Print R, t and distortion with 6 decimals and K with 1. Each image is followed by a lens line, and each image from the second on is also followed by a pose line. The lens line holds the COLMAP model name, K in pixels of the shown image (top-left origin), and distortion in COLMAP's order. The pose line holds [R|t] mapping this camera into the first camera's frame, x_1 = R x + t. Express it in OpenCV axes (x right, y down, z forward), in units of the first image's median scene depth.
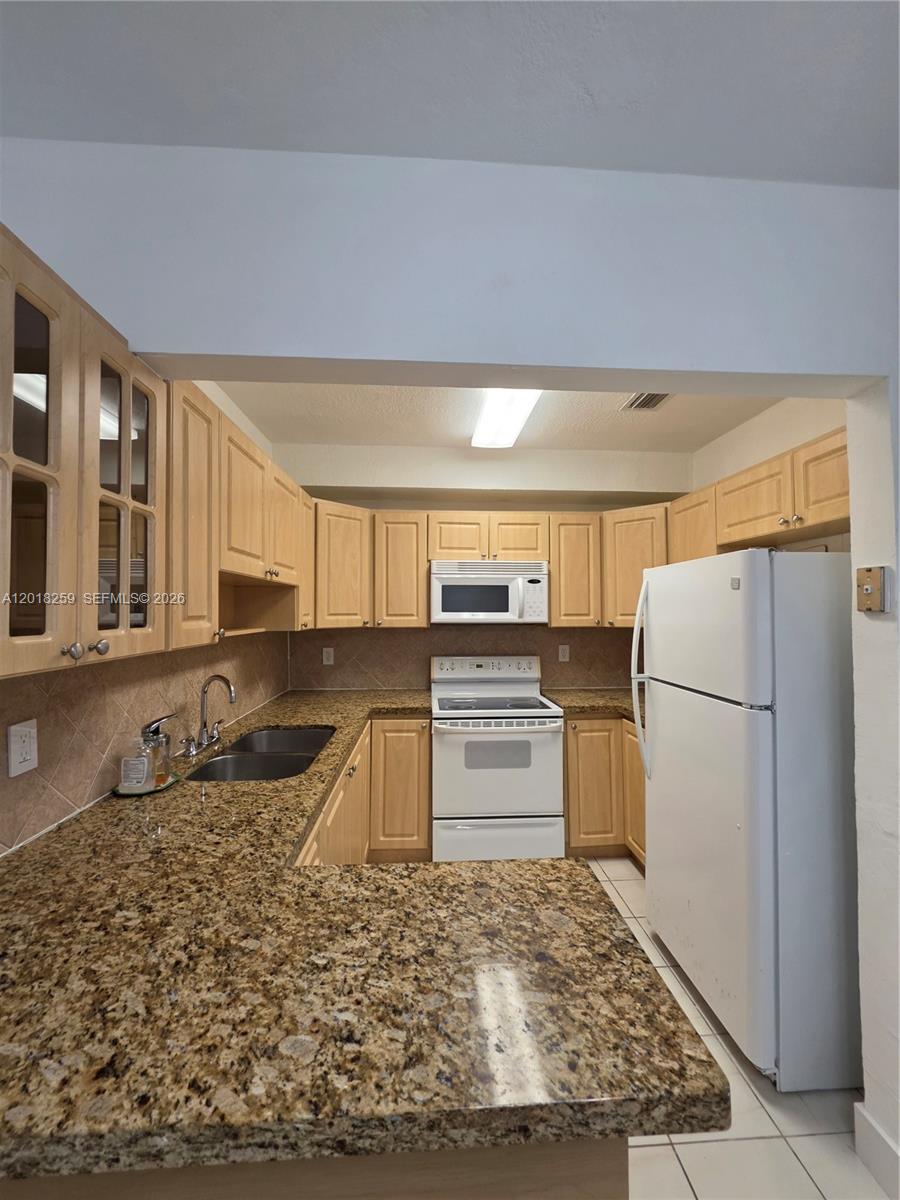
lens RADIAL K [[480.1, 0, 452.7], [0, 480.1, 601.6], [0, 0, 1]] dist [-0.001569, -0.001113]
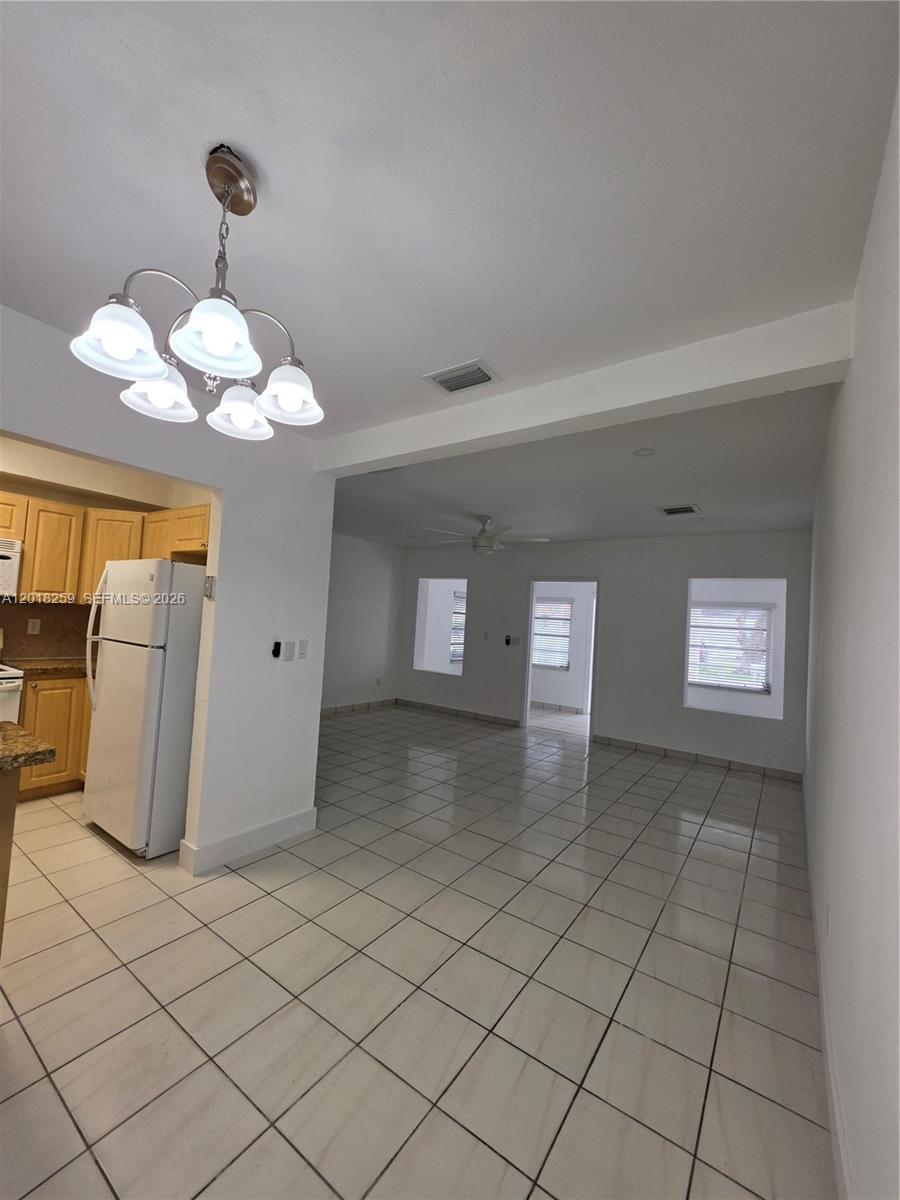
lens RADIAL K [[480.1, 0, 454.0], [0, 480.1, 601.7], [0, 0, 1]] dist [-0.001569, -0.001113]
pose [[0.612286, 0.074921, 0.787078, -0.055104], [-0.082311, 0.996131, -0.030789, 0.007653], [-0.786340, -0.045933, 0.616084, -0.511476]]
